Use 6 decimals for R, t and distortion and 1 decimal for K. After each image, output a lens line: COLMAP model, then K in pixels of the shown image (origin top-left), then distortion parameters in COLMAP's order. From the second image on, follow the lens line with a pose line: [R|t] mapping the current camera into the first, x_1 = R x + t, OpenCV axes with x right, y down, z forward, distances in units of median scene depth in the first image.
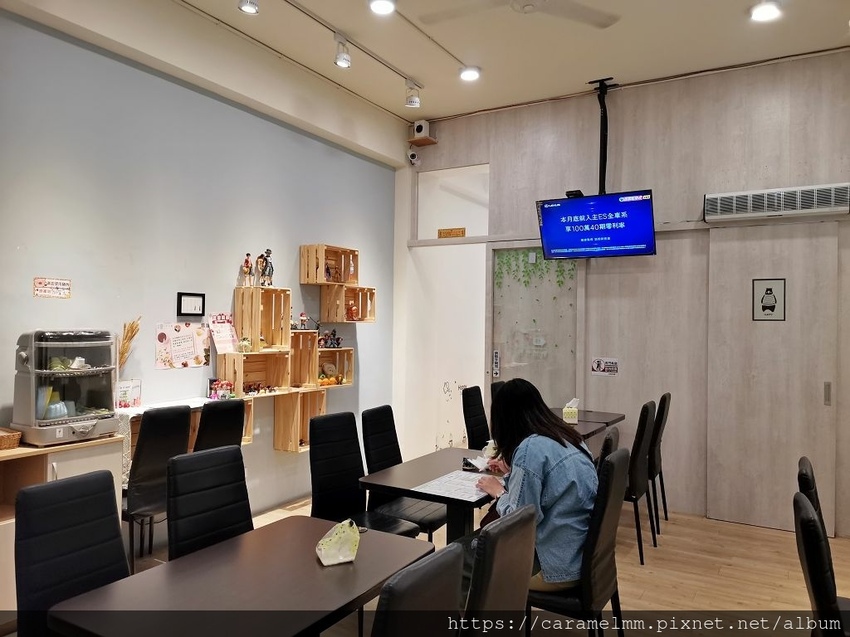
lens RADIAL K [[633.3, 0, 421.5], [0, 633.3, 321.2], [0, 0, 1]] dist [0.011652, -0.000425]
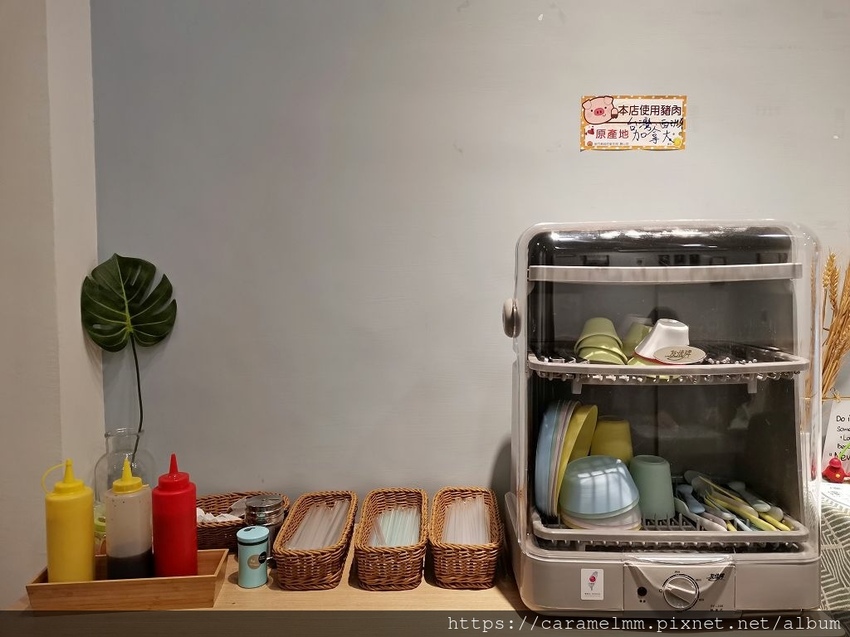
lens RADIAL K [[633.3, 0, 421.8], [0, 633.3, 320.2], [0, 0, 1]] dist [0.011652, -0.000425]
pose [[0.481941, 0.027108, -0.875784, -0.342136], [0.017220, 0.999035, 0.040399, 0.042920], [0.876035, -0.034550, 0.481009, 0.761358]]
